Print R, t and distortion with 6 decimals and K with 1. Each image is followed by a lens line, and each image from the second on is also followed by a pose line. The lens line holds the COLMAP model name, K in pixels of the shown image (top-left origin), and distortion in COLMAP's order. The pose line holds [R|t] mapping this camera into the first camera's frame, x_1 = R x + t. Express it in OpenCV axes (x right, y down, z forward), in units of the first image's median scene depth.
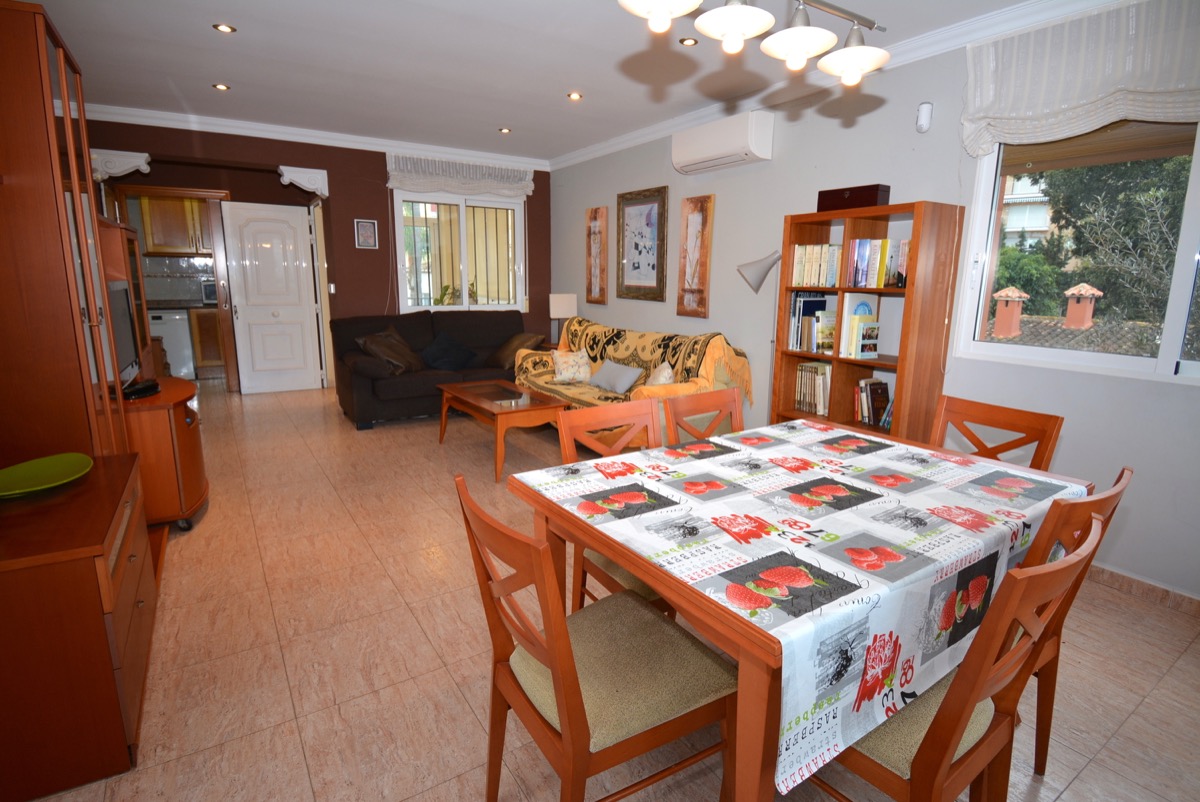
lens RADIAL K [[593.3, 0, 600.0], [0, 593.3, 401.0], [0, 0, 1]] dist [0.018986, -0.027010]
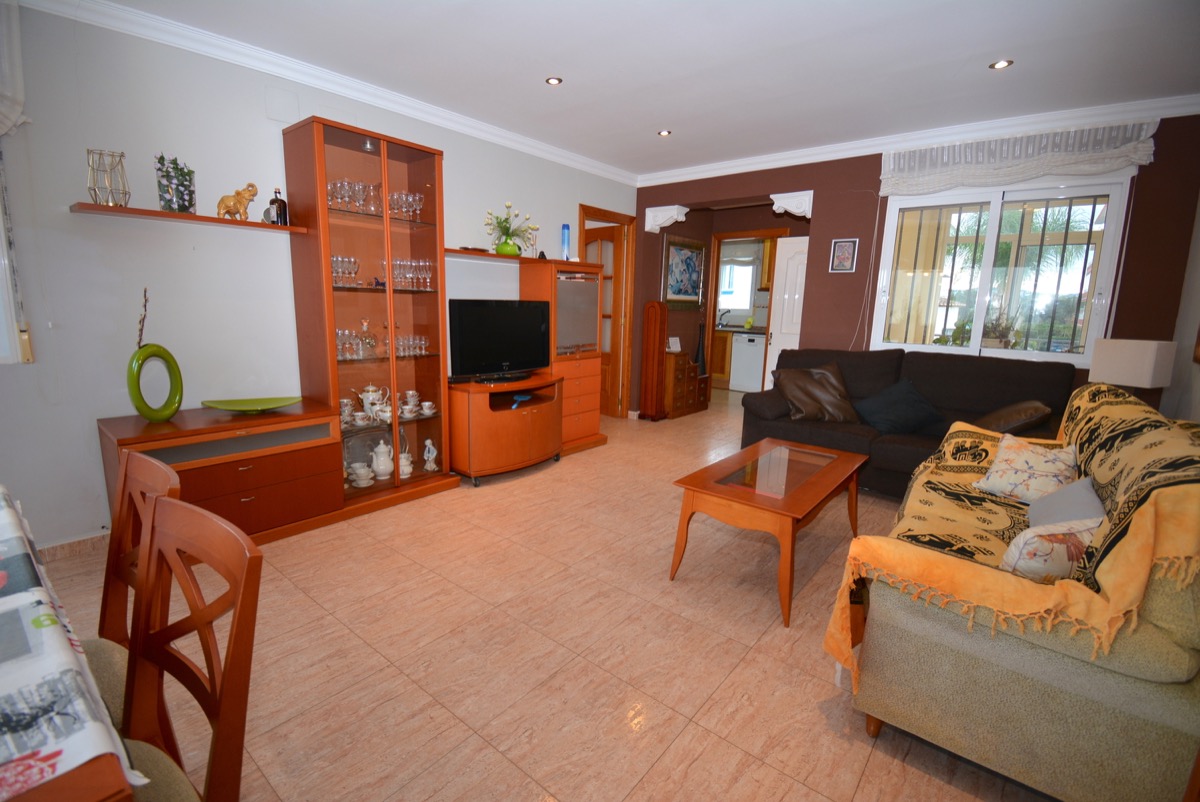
lens RADIAL K [[516.6, 0, 600.6], [0, 516.6, 402.0], [0, 0, 1]] dist [0.001395, -0.023316]
pose [[0.287821, 0.171097, -0.942277, 0.254035], [-0.211878, 0.970906, 0.111577, -0.088310], [0.933952, 0.167534, 0.315698, 0.498003]]
